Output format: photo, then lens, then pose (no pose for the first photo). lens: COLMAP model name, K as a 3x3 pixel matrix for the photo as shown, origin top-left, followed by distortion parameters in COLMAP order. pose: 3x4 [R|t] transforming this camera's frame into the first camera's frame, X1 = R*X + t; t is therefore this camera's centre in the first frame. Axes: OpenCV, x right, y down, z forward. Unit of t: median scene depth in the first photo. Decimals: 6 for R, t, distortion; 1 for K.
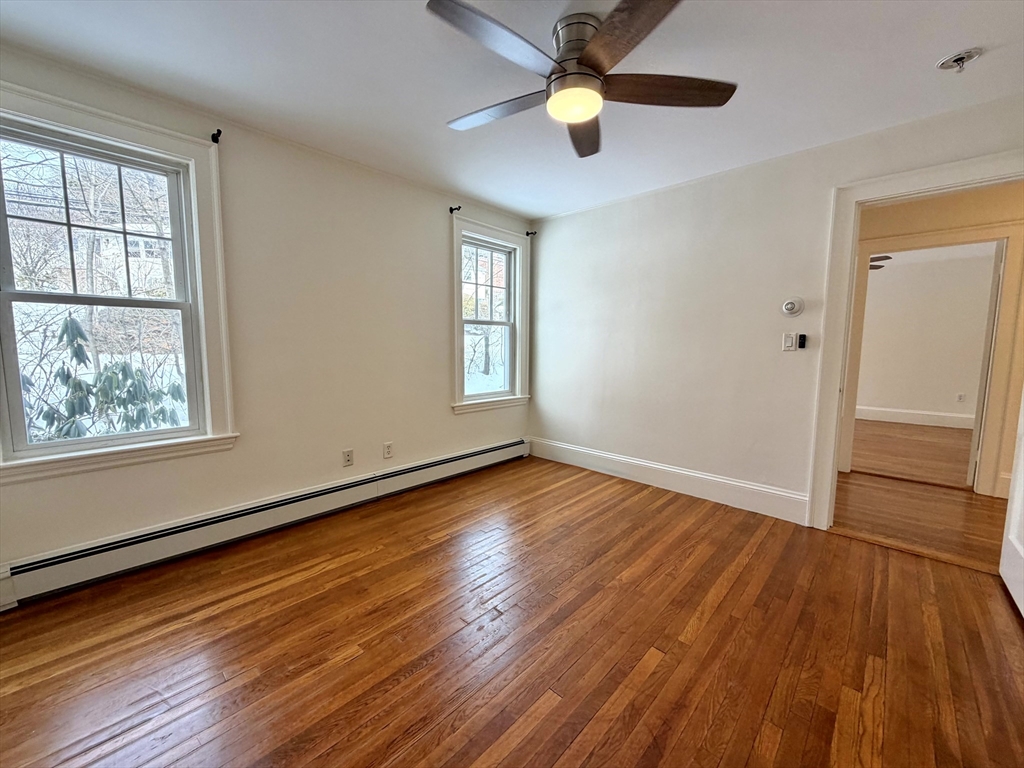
lens RADIAL K [[408.6, 0, 512.2], [0, 408.6, 384.6], [0, 0, 1]] dist [0.000215, 0.000408]
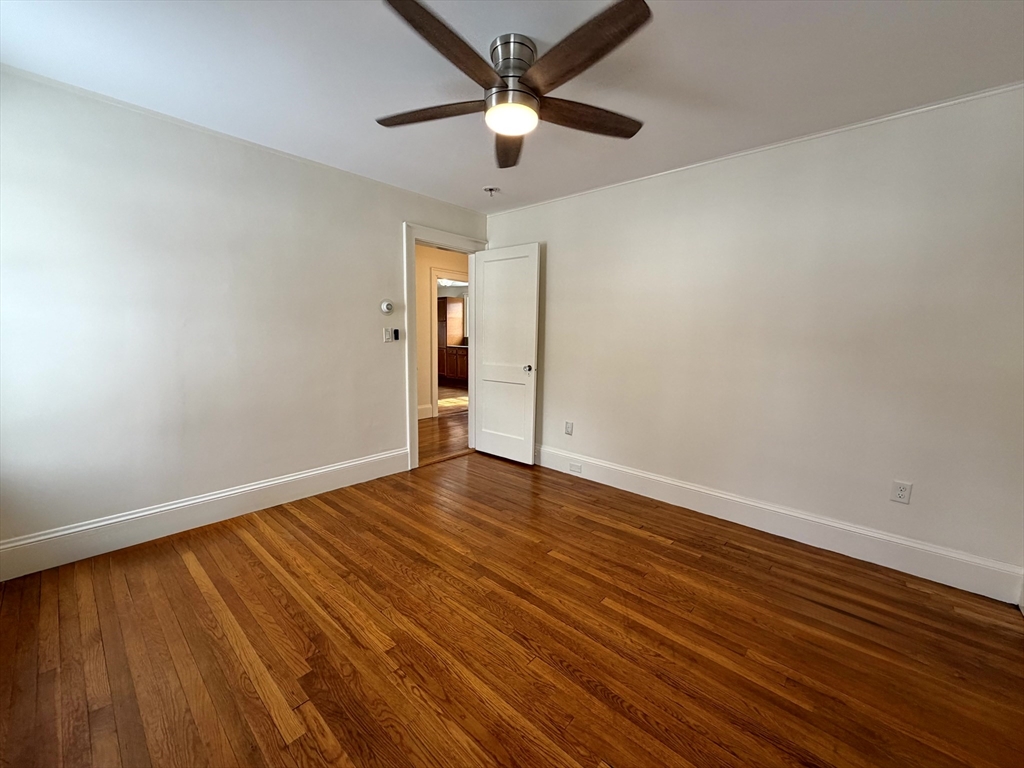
lens RADIAL K [[408.6, 0, 507.3], [0, 408.6, 381.8], [0, 0, 1]] dist [0.000215, 0.000408]
pose [[-0.010022, -0.129913, 0.991475, -0.607970], [0.090828, 0.987307, 0.130285, -0.093042], [-0.995816, 0.091359, 0.001905, 0.658080]]
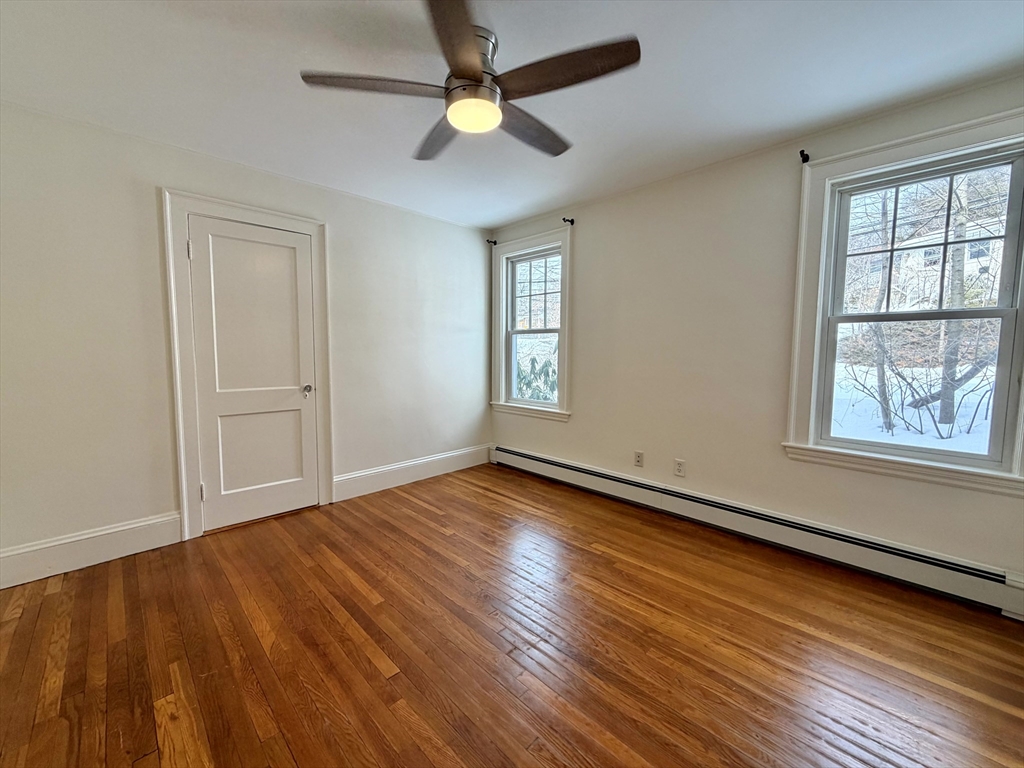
lens RADIAL K [[408.6, 0, 507.7], [0, 408.6, 388.7], [0, 0, 1]] dist [0.000215, 0.000408]
pose [[-0.042464, 0.082773, -0.995663, 0.739967], [-0.109631, 0.990158, 0.086992, -0.067356], [0.993065, 0.112849, -0.032972, 0.732559]]
